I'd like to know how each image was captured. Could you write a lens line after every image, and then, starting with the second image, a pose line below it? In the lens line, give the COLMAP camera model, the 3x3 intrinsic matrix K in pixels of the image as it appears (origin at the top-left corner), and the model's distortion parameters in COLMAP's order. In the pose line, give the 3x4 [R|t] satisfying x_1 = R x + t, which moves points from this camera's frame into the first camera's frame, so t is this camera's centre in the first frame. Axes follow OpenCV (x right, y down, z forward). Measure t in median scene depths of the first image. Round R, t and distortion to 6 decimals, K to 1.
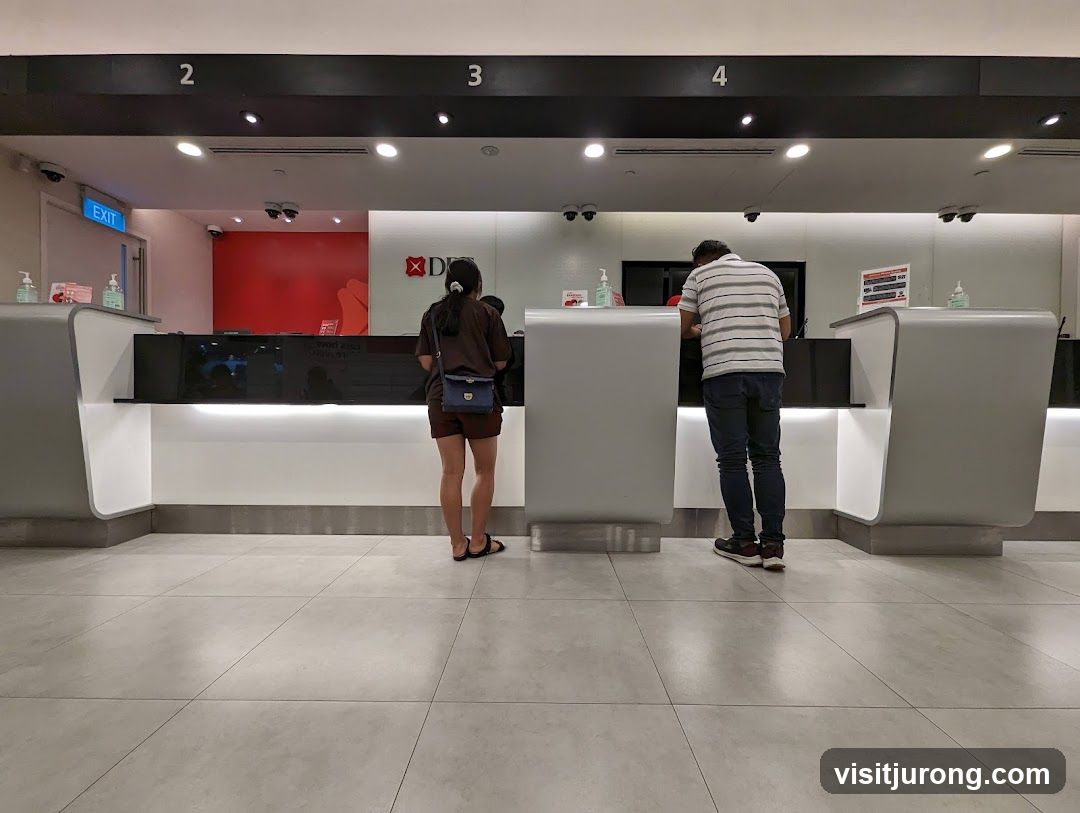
lens RADIAL K [[411.9, 0, 541.6], [0, 411.9, 410.7], [0, 0, 1]] dist [0.009444, 0.000218]
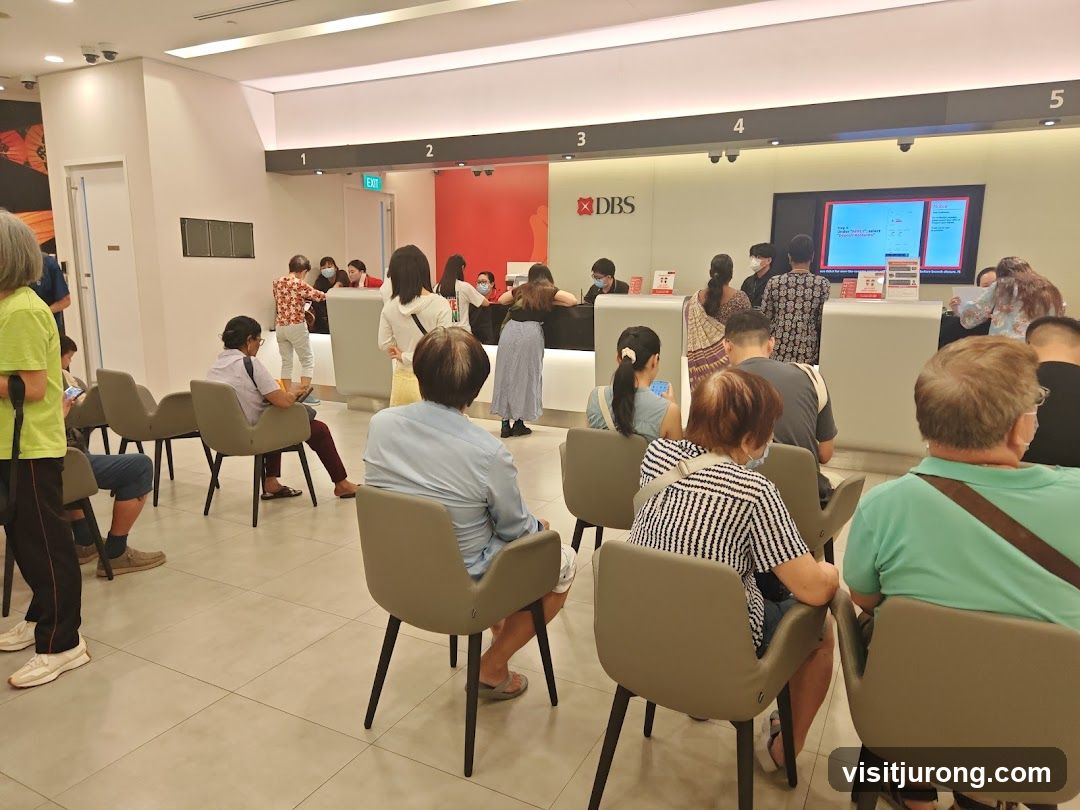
lens RADIAL K [[844.8, 0, 550.0], [0, 844.8, 397.0], [0, 0, 1]] dist [-0.004899, -0.001857]
pose [[0.871111, 0.072096, -0.485766, 0.743406], [0.005631, 0.987633, 0.156680, -0.204326], [0.491055, -0.139221, 0.859932, -1.048810]]
